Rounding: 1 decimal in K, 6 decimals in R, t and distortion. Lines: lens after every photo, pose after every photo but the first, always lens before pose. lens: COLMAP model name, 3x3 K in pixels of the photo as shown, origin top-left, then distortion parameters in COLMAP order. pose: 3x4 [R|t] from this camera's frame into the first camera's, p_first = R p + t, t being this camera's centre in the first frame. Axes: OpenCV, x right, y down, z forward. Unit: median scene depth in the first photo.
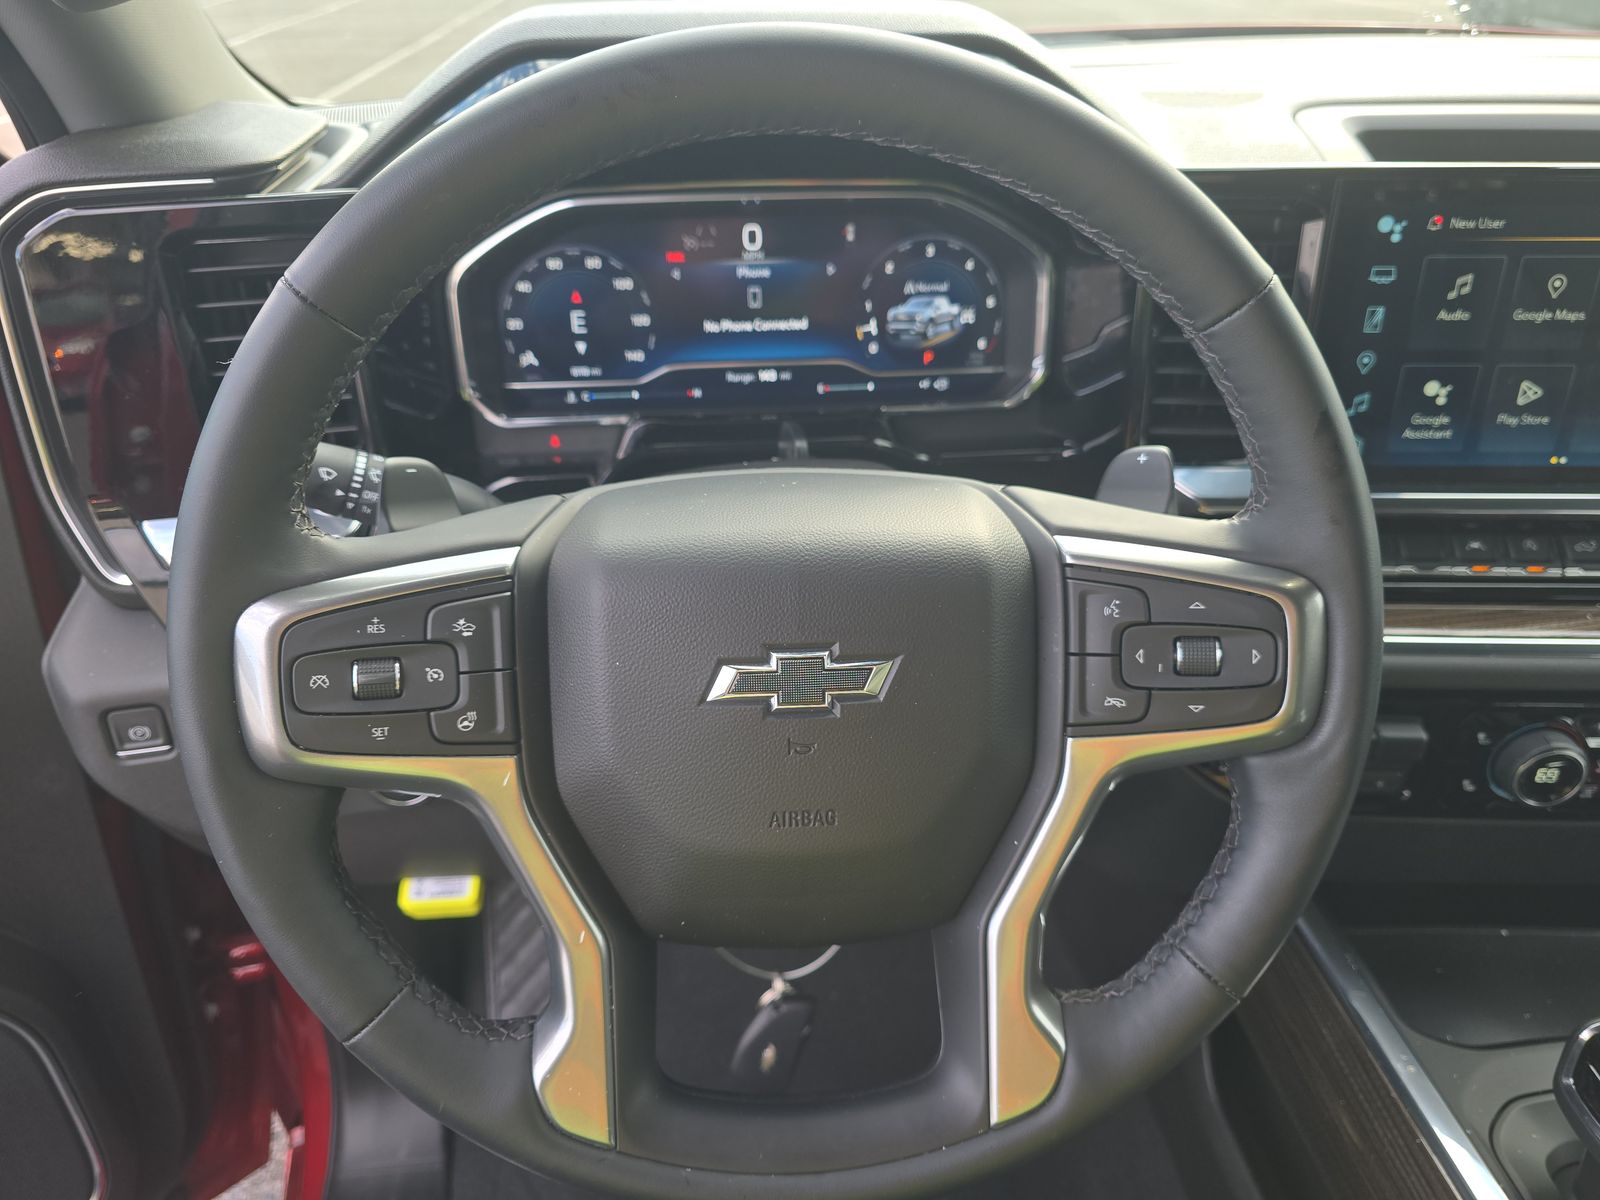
lens RADIAL K [[1033.4, 0, 800.0], [0, 1033.4, 600.0], [0, 0, 1]] dist [0.029745, -0.058880]
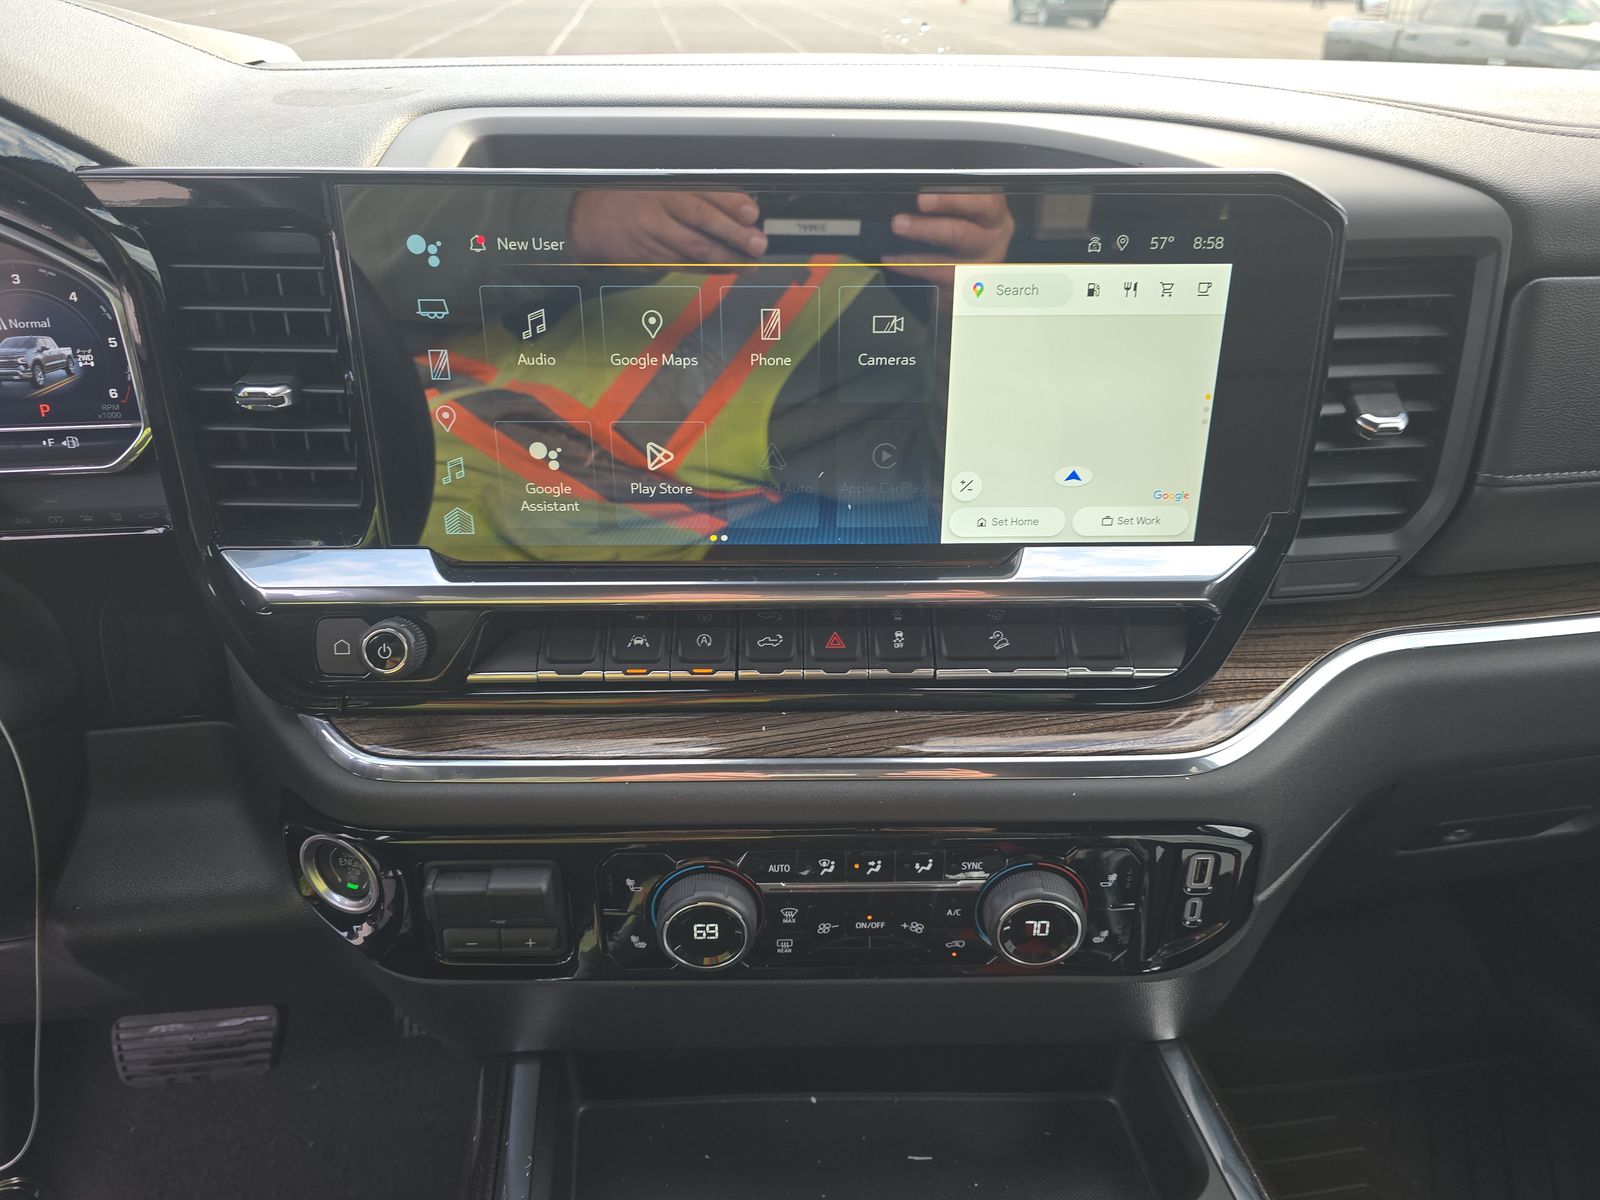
lens RADIAL K [[1033.4, 0, 800.0], [0, 1033.4, 600.0], [0, 0, 1]] dist [0.029745, -0.058880]
pose [[0.994008, -0.010752, 0.108780, 0.635871], [0.016776, 0.998367, -0.054615, -0.036110], [-0.108015, 0.056113, 0.992564, 0.163199]]
